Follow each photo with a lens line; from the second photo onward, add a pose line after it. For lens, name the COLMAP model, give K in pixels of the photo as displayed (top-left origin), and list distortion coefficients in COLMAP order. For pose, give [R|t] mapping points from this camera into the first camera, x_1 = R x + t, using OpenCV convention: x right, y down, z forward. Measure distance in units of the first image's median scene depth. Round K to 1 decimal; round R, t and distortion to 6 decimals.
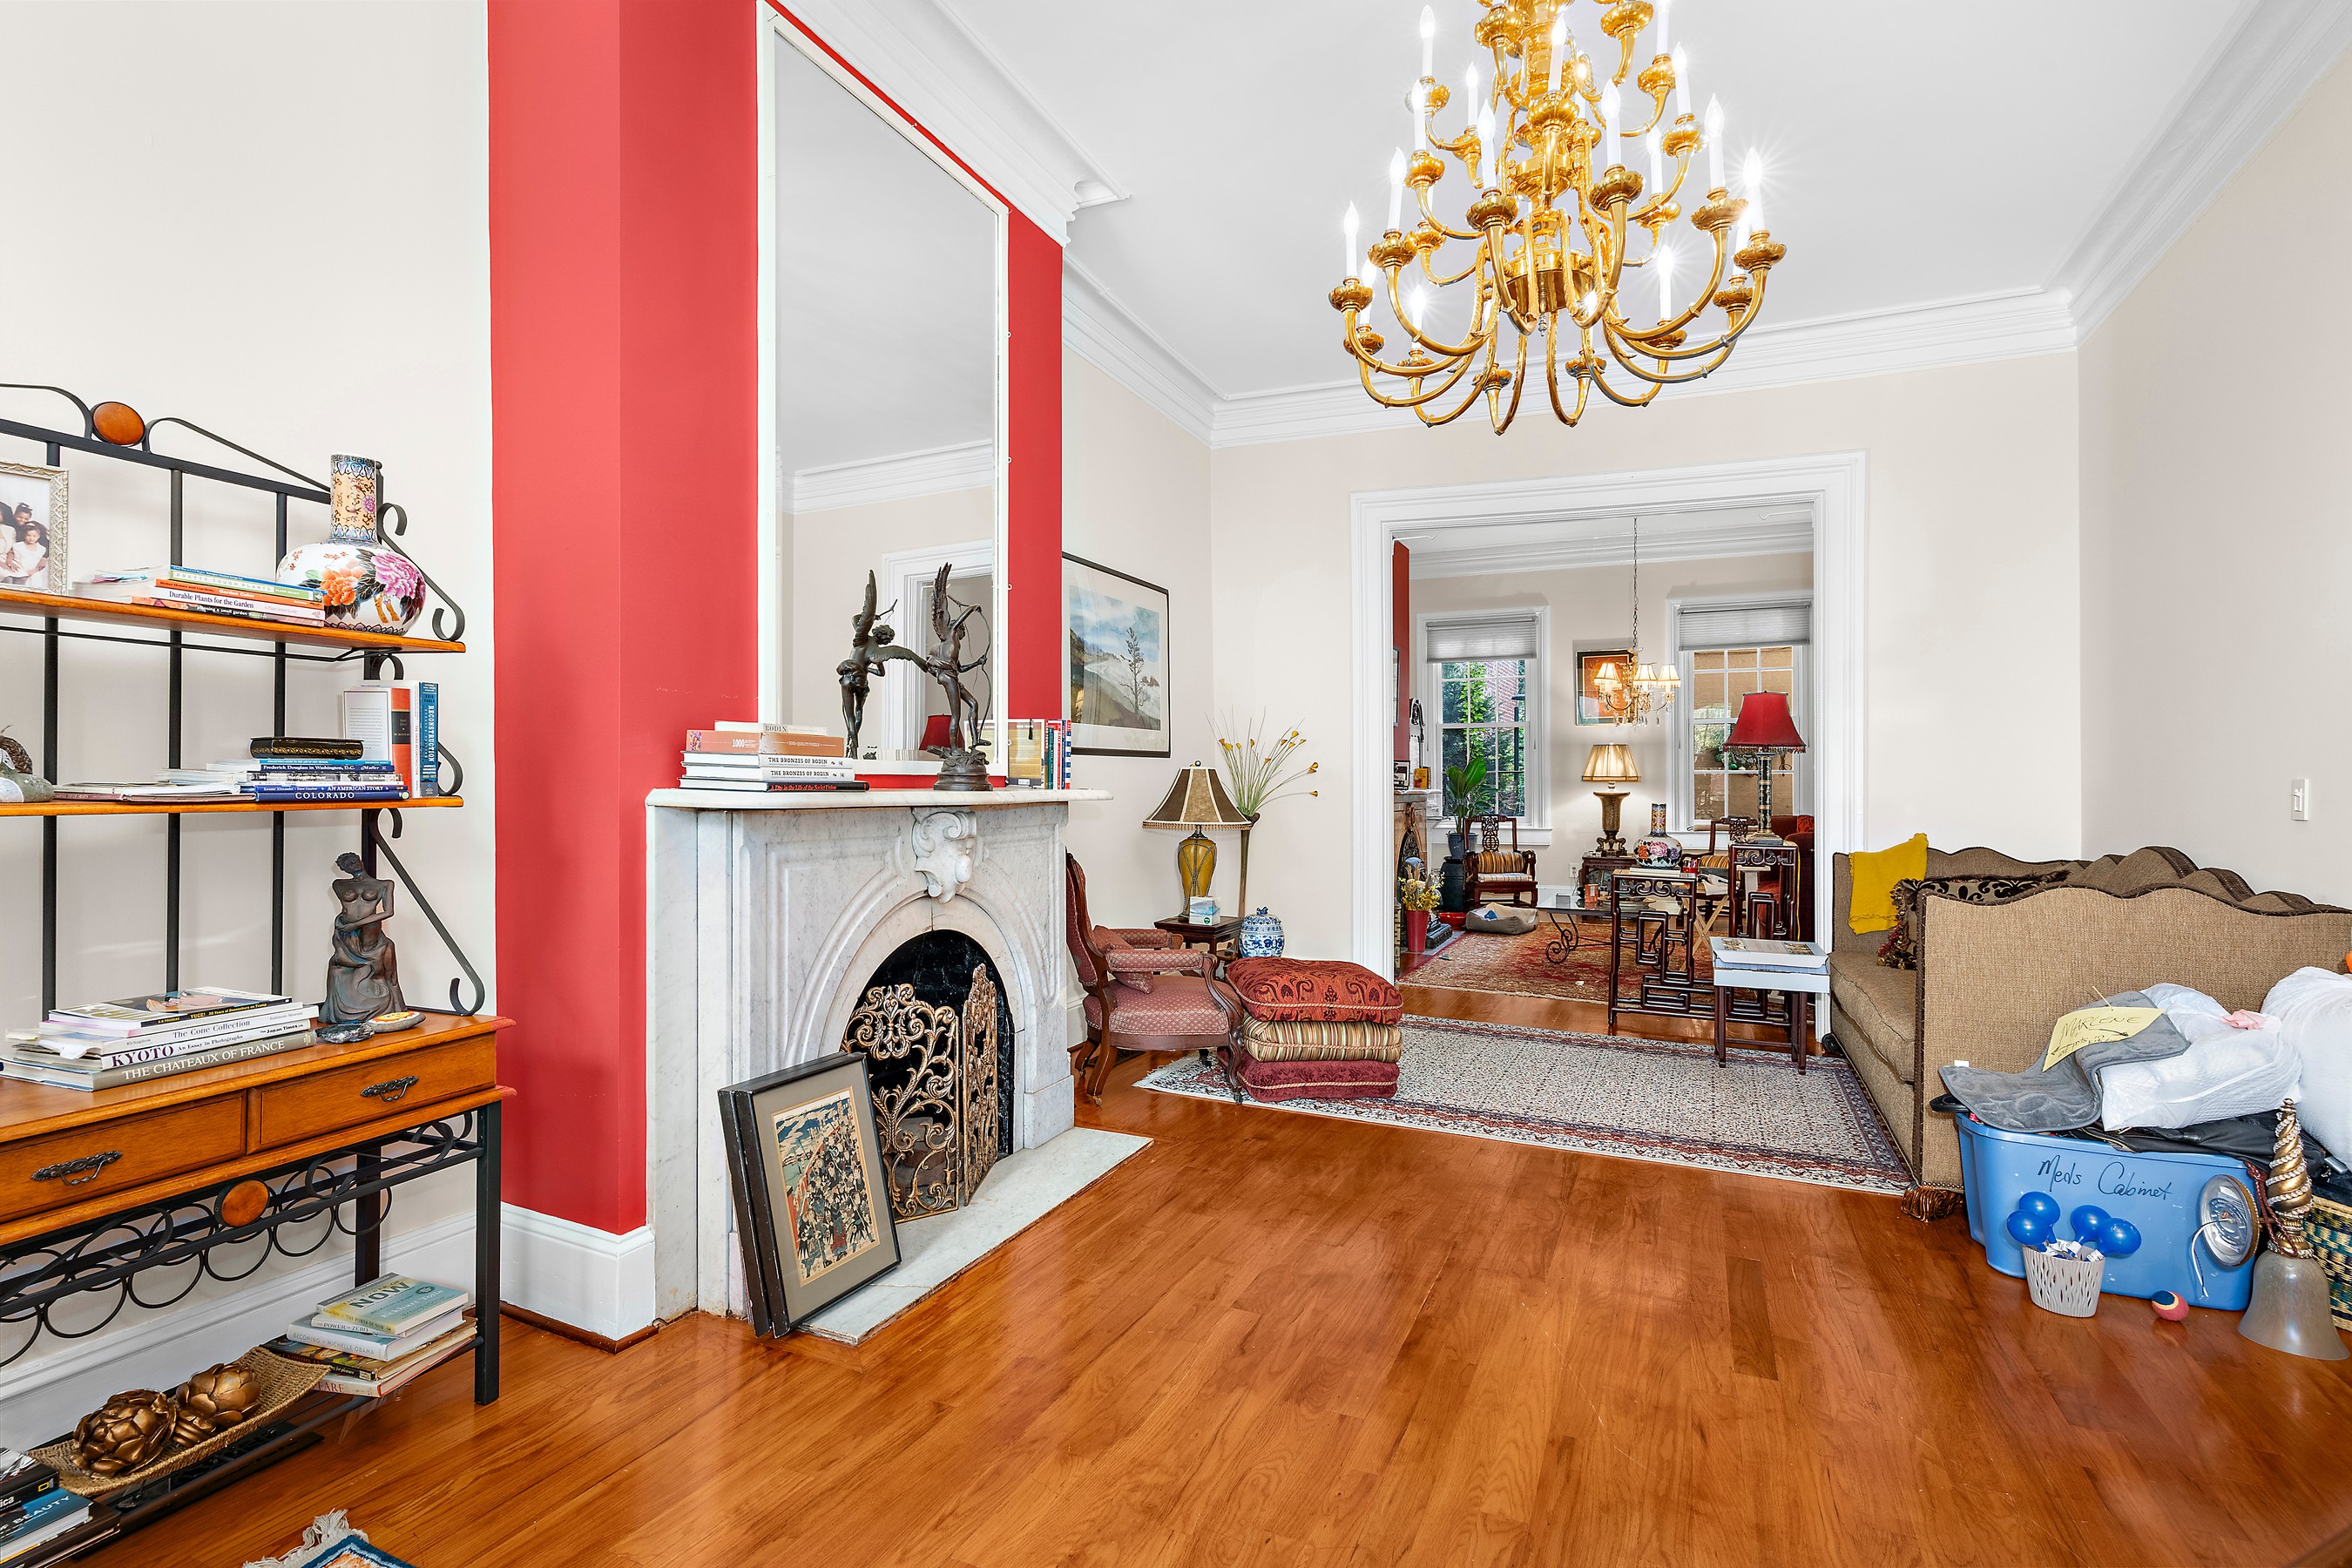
lens RADIAL K [[1145.6, 0, 1166.6], [0, 1145.6, 786.4], [0, 0, 1]] dist [-0.000079, -0.000269]
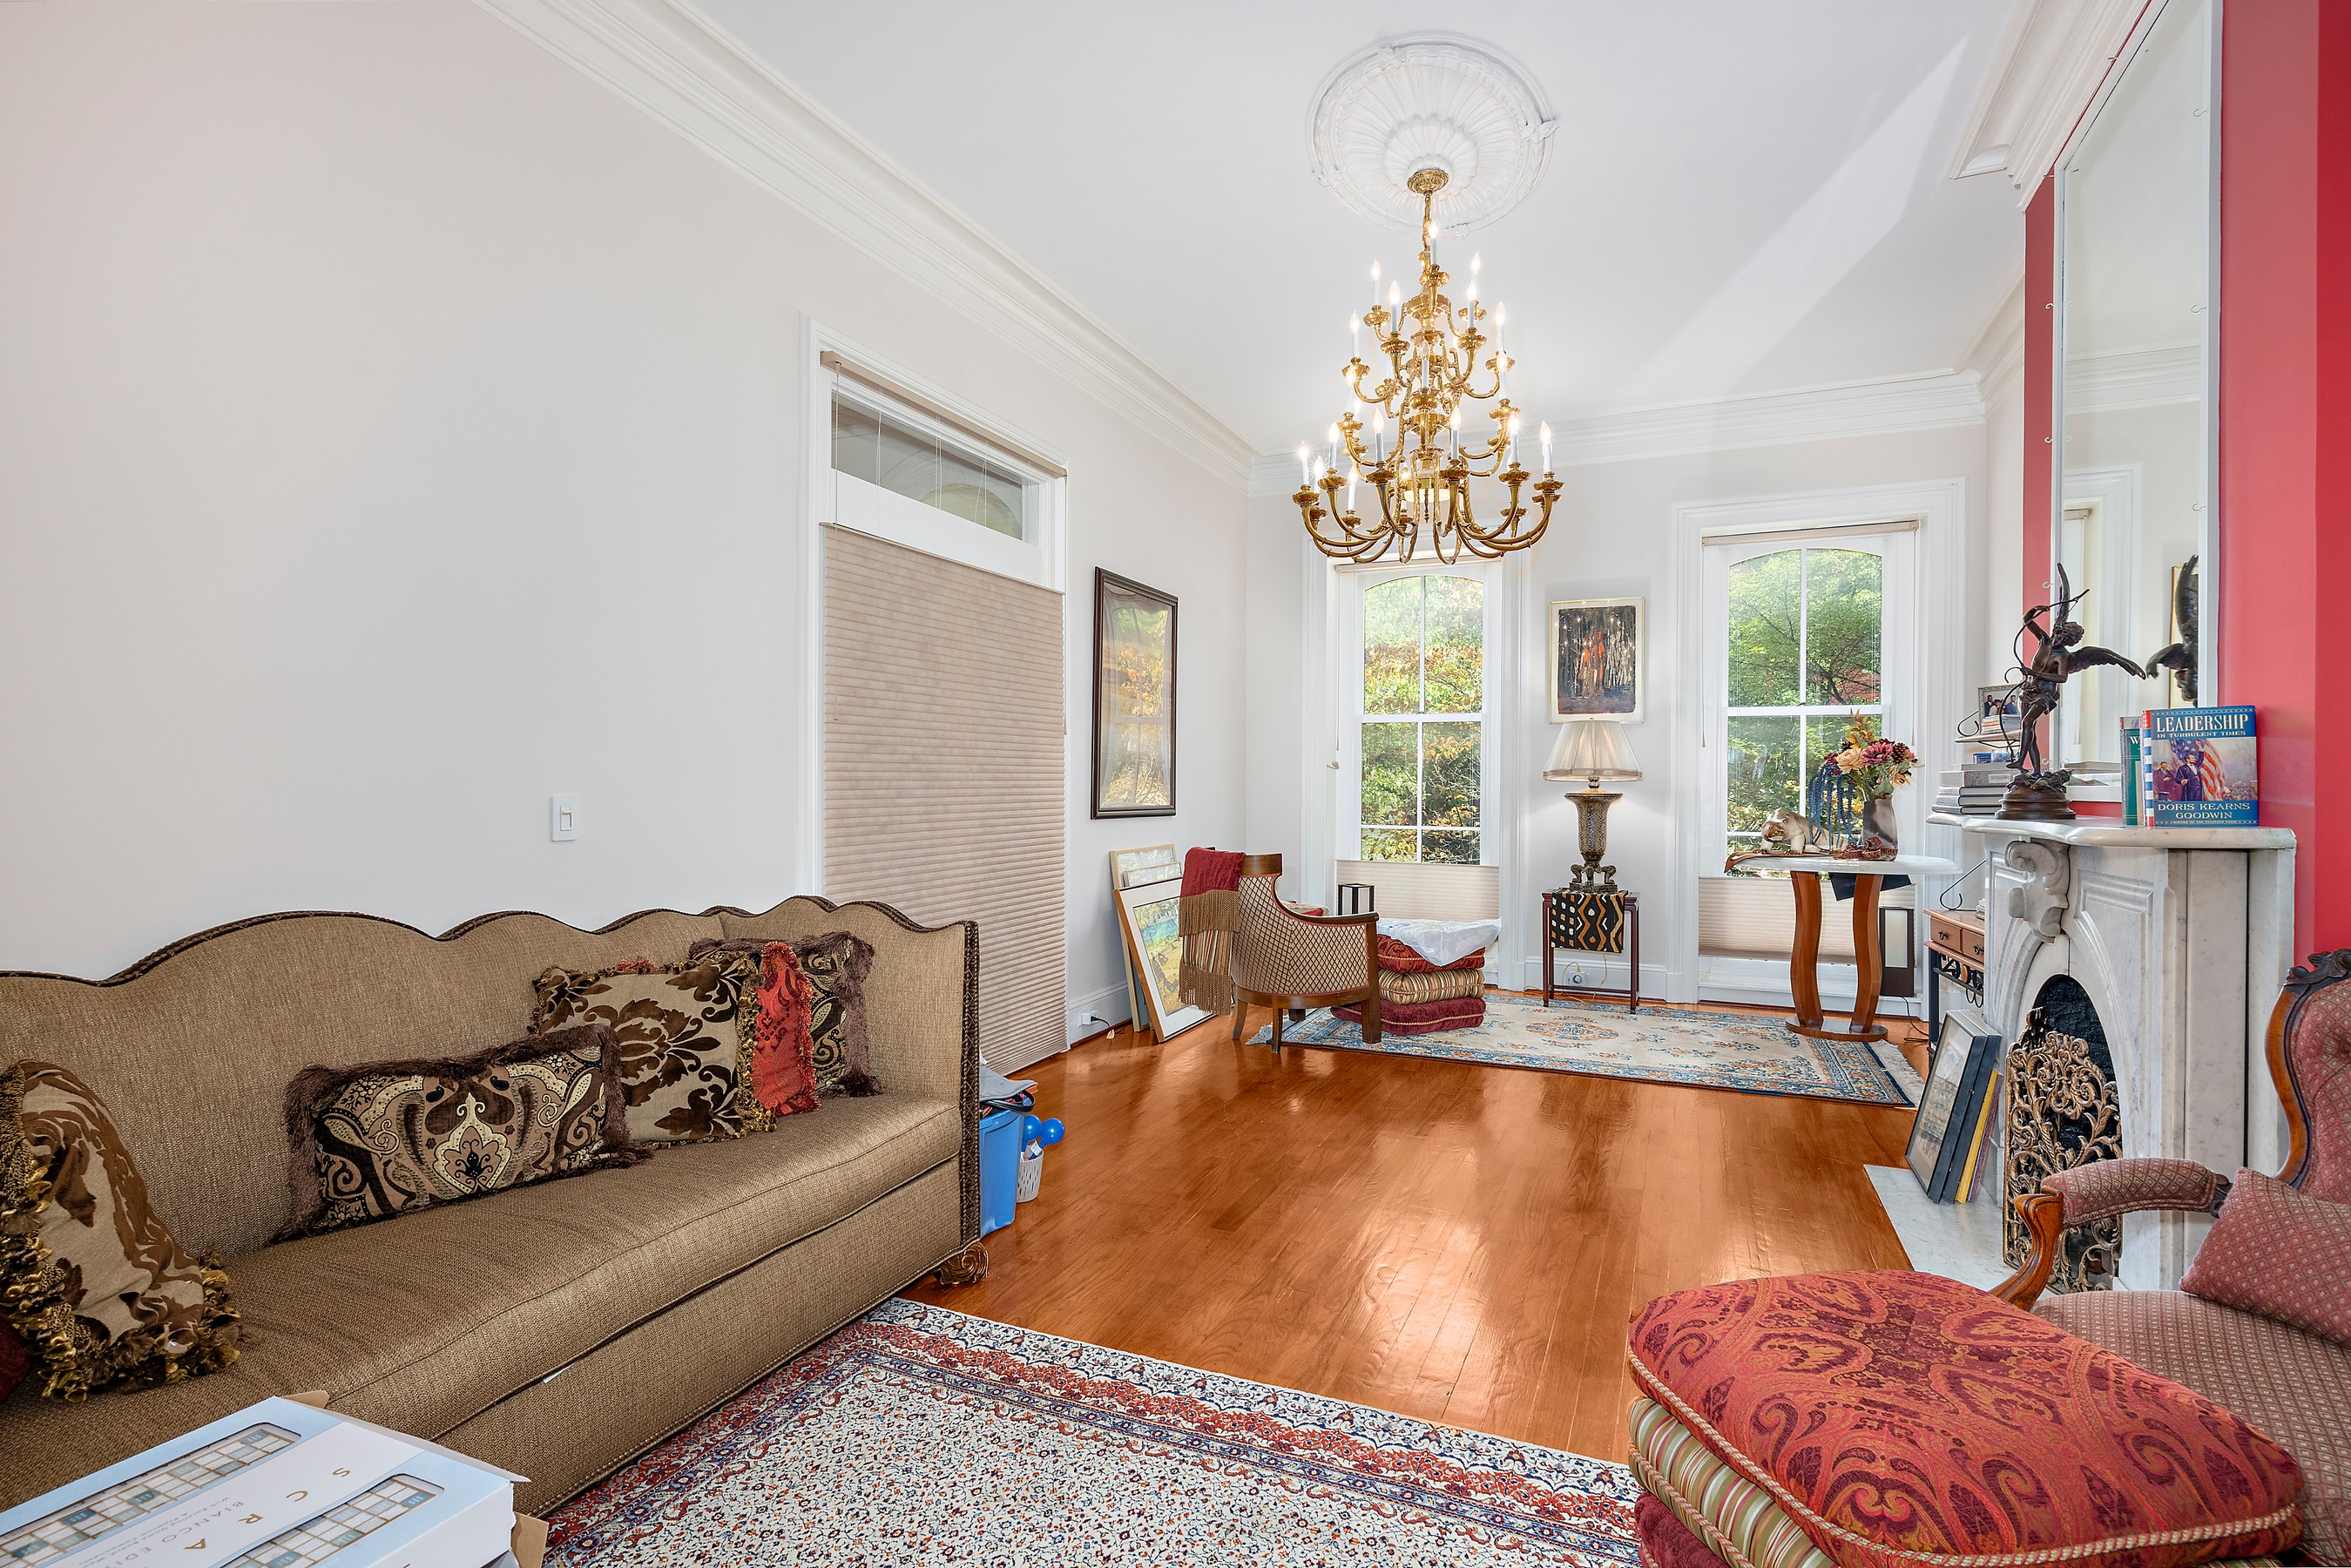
lens RADIAL K [[1145.1, 0, 1166.1], [0, 1145.1, 786.4], [0, 0, 1]] dist [-0.000079, -0.000269]
pose [[-0.999999, -0.001235, -0.000606, 0.454504], [-0.001238, 0.999992, 0.003726, -0.015245], [0.000602, 0.003727, -0.999993, 1.716089]]
